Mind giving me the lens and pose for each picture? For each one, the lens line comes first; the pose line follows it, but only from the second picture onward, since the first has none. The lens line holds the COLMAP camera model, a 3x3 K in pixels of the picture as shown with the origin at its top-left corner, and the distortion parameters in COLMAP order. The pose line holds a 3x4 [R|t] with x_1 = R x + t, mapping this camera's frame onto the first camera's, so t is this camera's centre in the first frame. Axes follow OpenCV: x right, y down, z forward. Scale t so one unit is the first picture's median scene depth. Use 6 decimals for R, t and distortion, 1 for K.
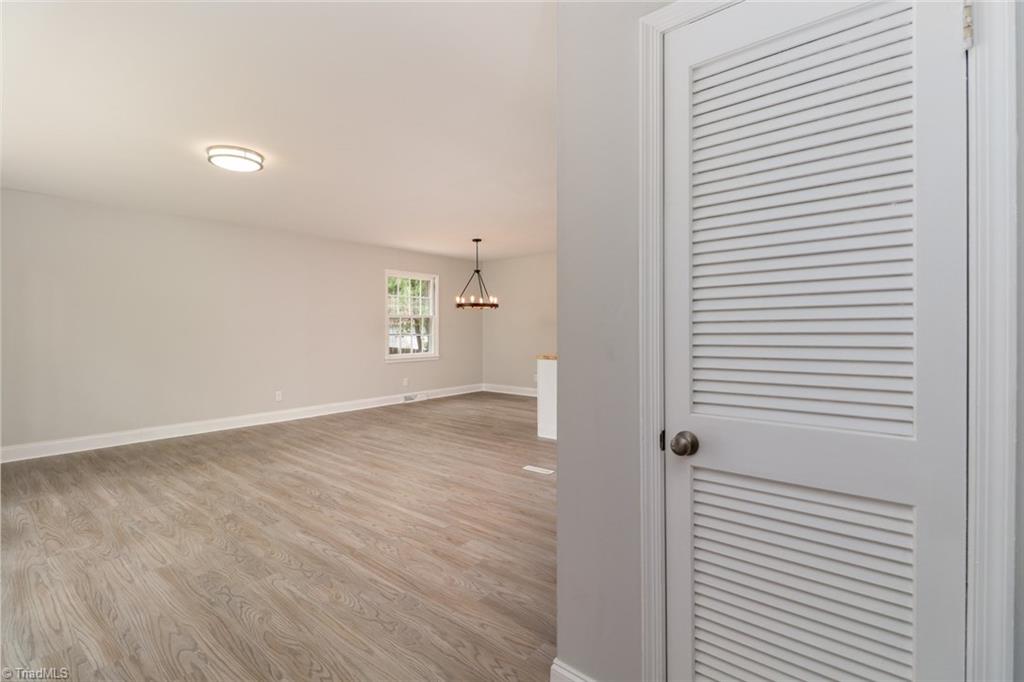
lens RADIAL K [[466.9, 0, 504.8], [0, 466.9, 329.0], [0, 0, 1]] dist [0.001554, -0.000294]
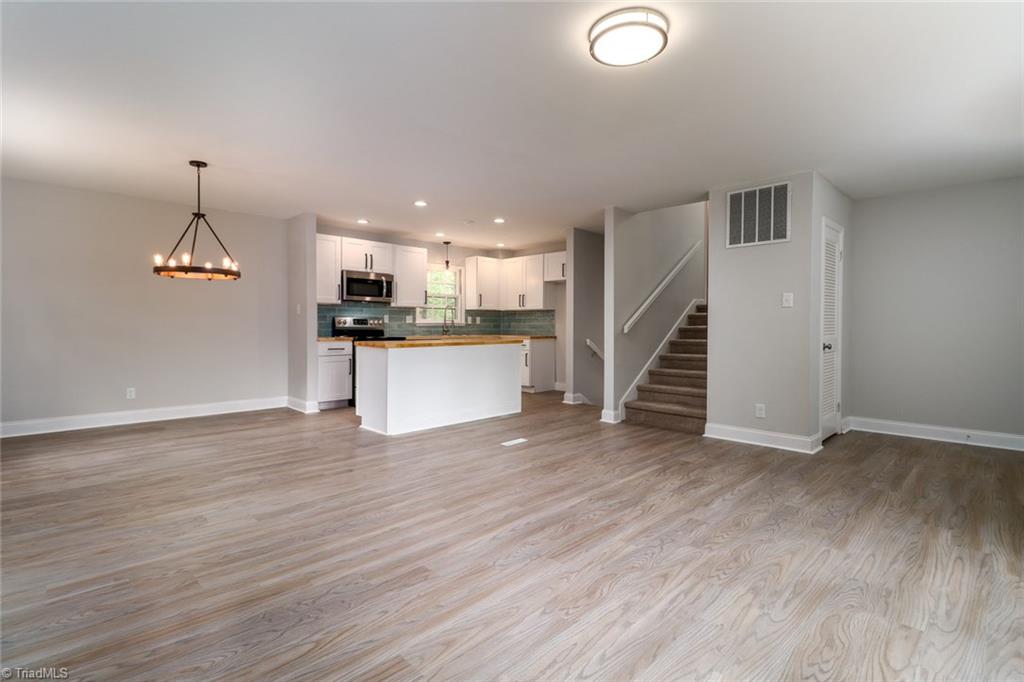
lens RADIAL K [[466.9, 0, 504.8], [0, 466.9, 329.0], [0, 0, 1]] dist [0.001554, -0.000294]
pose [[0.123600, -0.005194, 0.992318, -1.300815], [-0.000821, 0.999985, 0.005337, 0.042083], [-0.992332, -0.001475, 0.123594, 1.147139]]
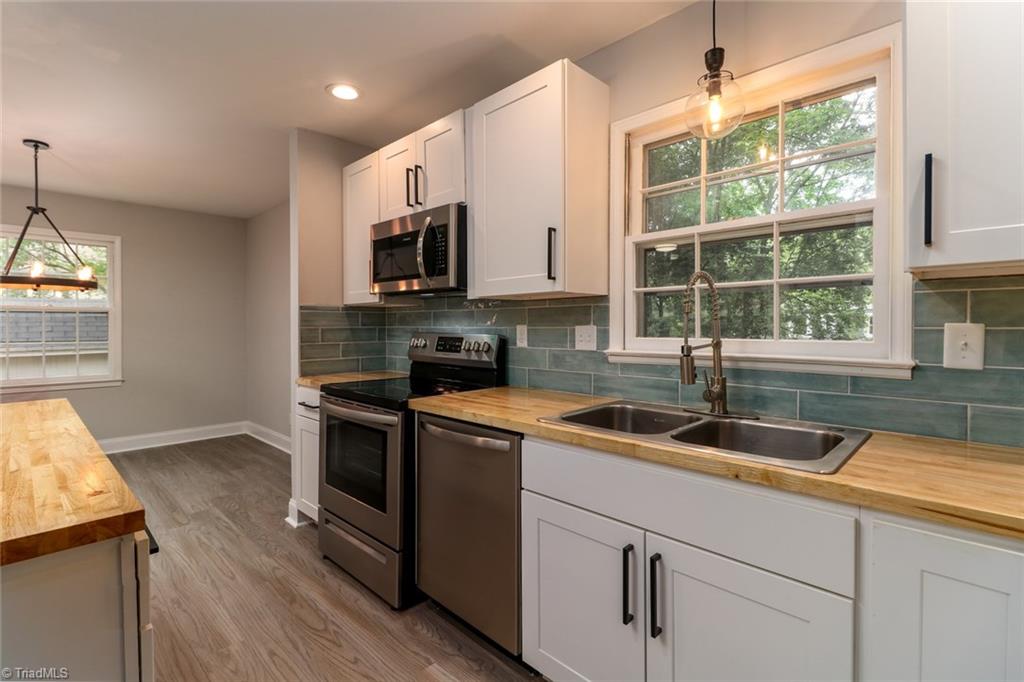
lens RADIAL K [[466.9, 0, 504.8], [0, 466.9, 329.0], [0, 0, 1]] dist [0.001554, -0.000294]
pose [[0.995400, -0.001349, -0.095800, 0.974451], [0.001781, 0.999989, 0.004426, -0.011331], [0.095793, -0.004576, 0.995391, 1.237716]]
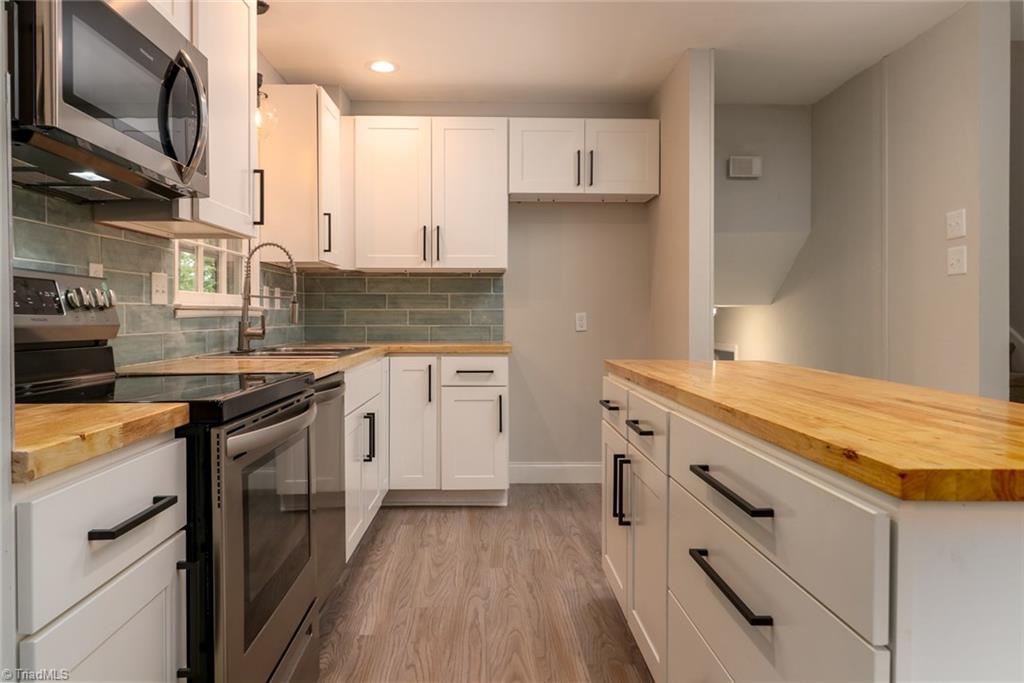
lens RADIAL K [[790.4, 0, 513.5], [0, 790.4, 320.6], [0, 0, 1]] dist [-0.001153, -0.003119]
pose [[-0.668563, -0.003115, 0.743649, 0.069931], [0.003066, 0.999971, 0.006946, 0.036953], [-0.743649, 0.006924, -0.668534, 2.242826]]
